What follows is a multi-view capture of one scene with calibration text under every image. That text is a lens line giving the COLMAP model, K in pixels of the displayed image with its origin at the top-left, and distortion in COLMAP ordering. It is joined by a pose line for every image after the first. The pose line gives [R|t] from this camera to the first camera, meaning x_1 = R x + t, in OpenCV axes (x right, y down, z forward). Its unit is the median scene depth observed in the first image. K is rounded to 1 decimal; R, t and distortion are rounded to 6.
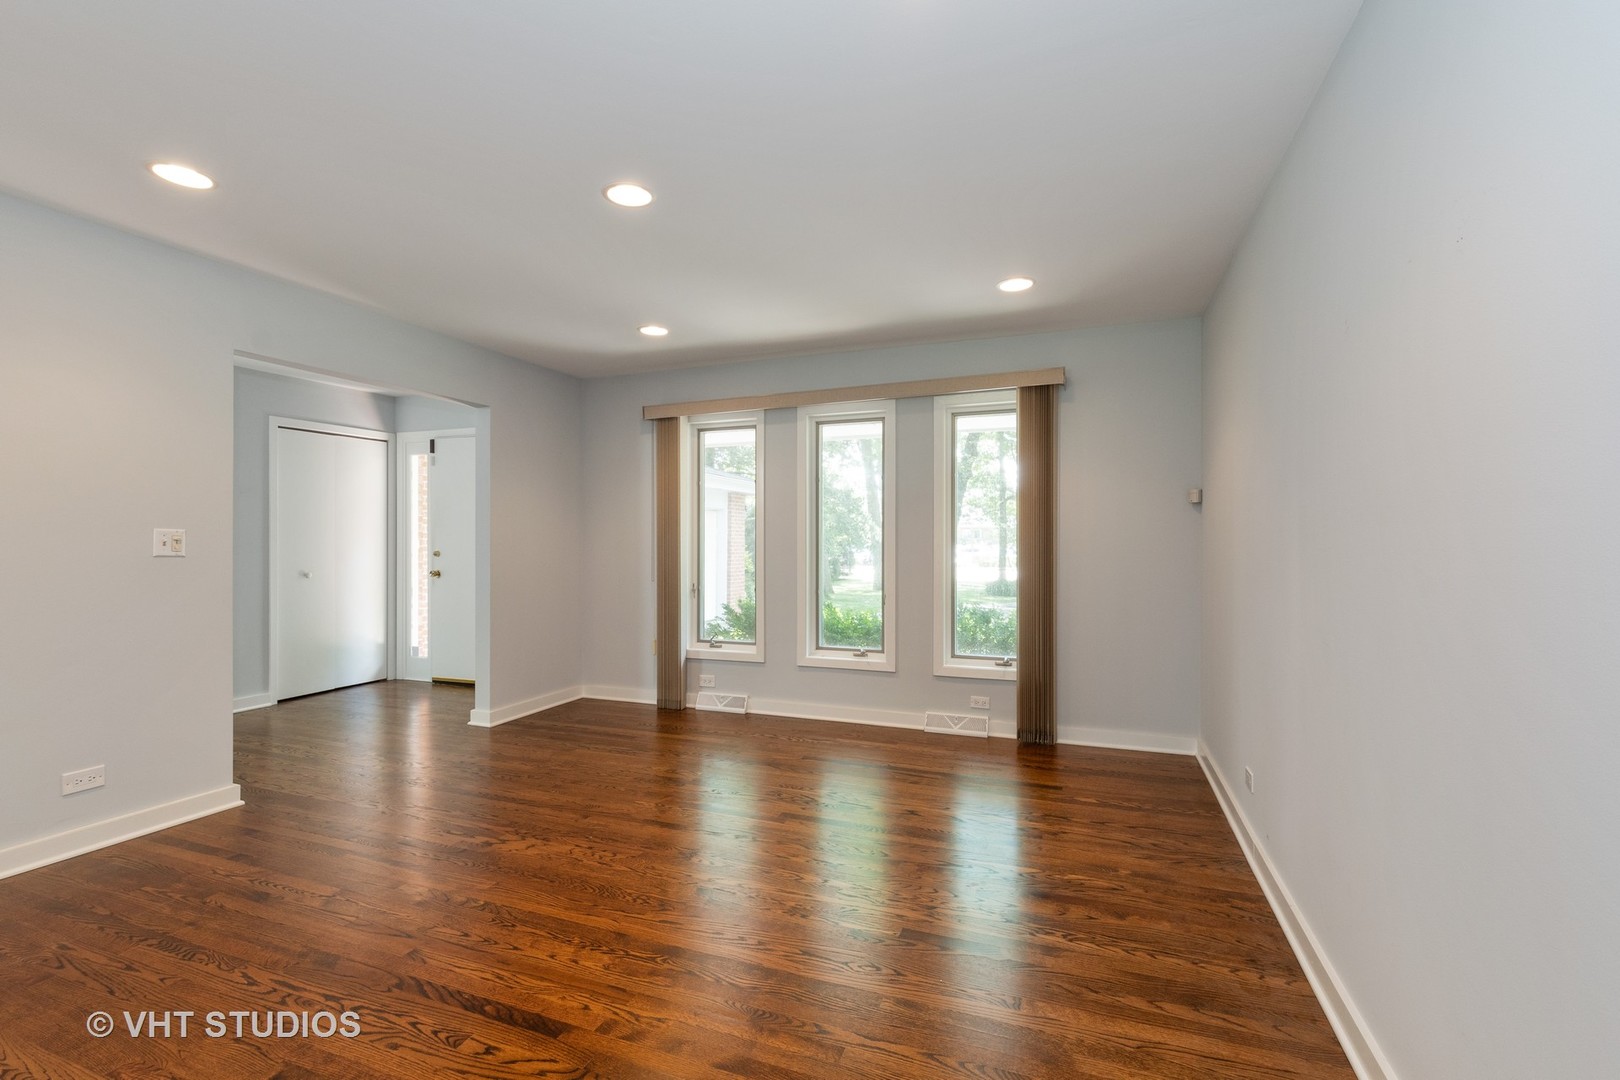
lens RADIAL K [[720.9, 0, 802.2], [0, 720.9, 543.5], [0, 0, 1]] dist [0.000495, 0.000062]
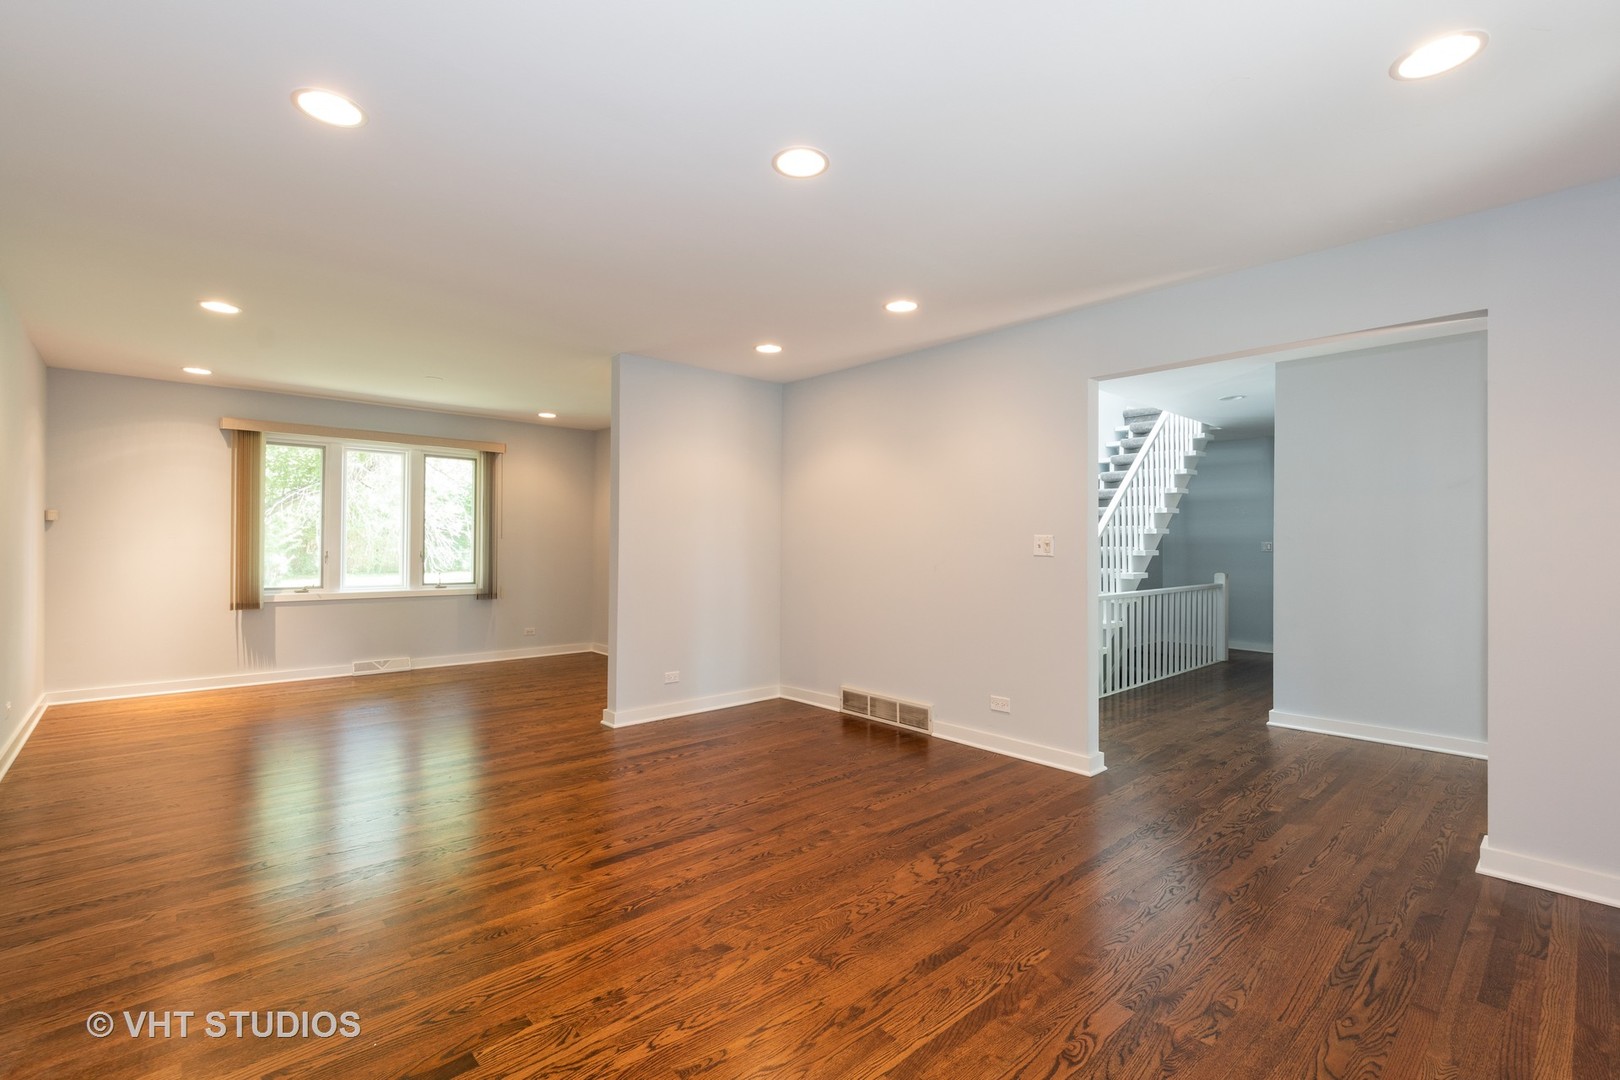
lens RADIAL K [[720.9, 0, 802.2], [0, 720.9, 543.5], [0, 0, 1]] dist [0.000495, 0.000062]
pose [[-0.443116, -0.002908, -0.896459, 0.524643], [-0.005943, 0.999982, -0.000306, -0.001600], [0.896444, 0.005192, -0.443126, 1.296828]]
